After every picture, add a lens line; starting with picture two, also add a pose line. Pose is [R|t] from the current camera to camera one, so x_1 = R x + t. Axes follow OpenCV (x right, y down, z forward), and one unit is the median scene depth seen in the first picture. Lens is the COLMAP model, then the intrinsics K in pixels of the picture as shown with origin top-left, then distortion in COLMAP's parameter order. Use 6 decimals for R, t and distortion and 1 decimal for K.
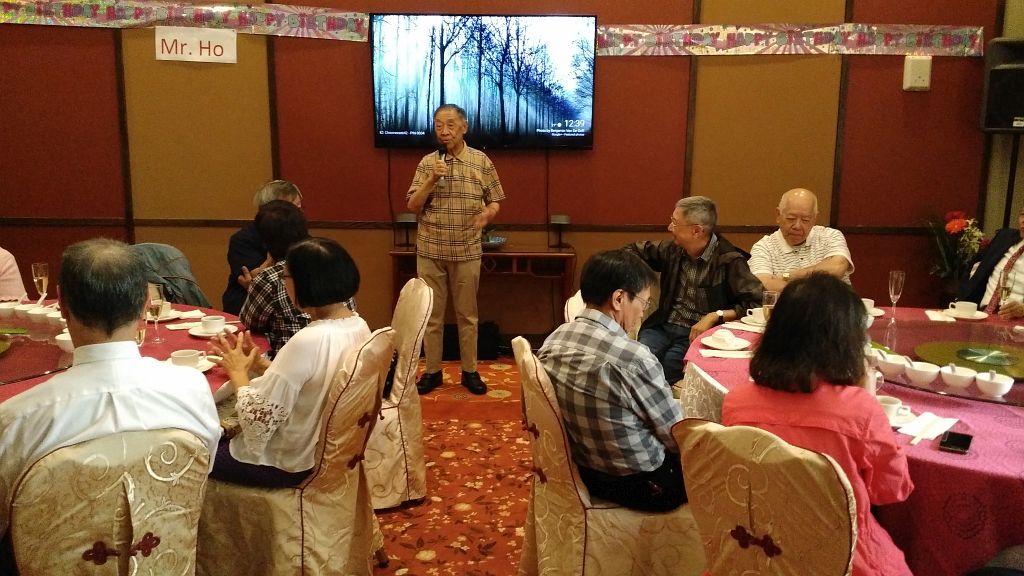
lens RADIAL K [[852.1, 0, 512.0], [0, 852.1, 288.0], [0, 0, 1]] dist [0.188295, -0.309204]
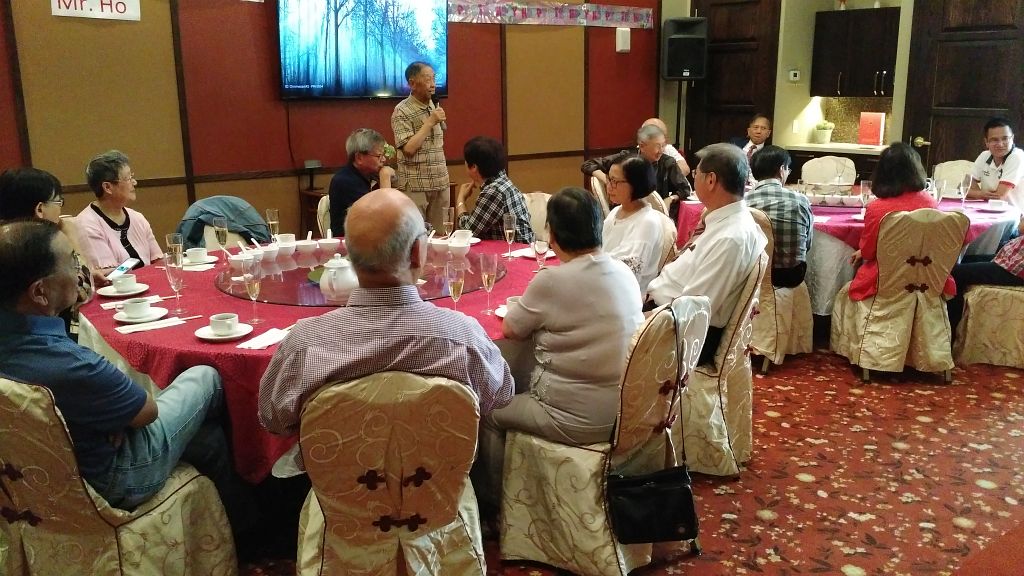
lens RADIAL K [[852.1, 0, 512.0], [0, 852.1, 288.0], [0, 0, 1]] dist [0.188295, -0.309204]
pose [[0.785100, -0.162750, 0.597605, -0.636572], [0.129508, 0.986667, 0.098566, 0.000425], [-0.605678, 0.000011, 0.795710, -0.053012]]
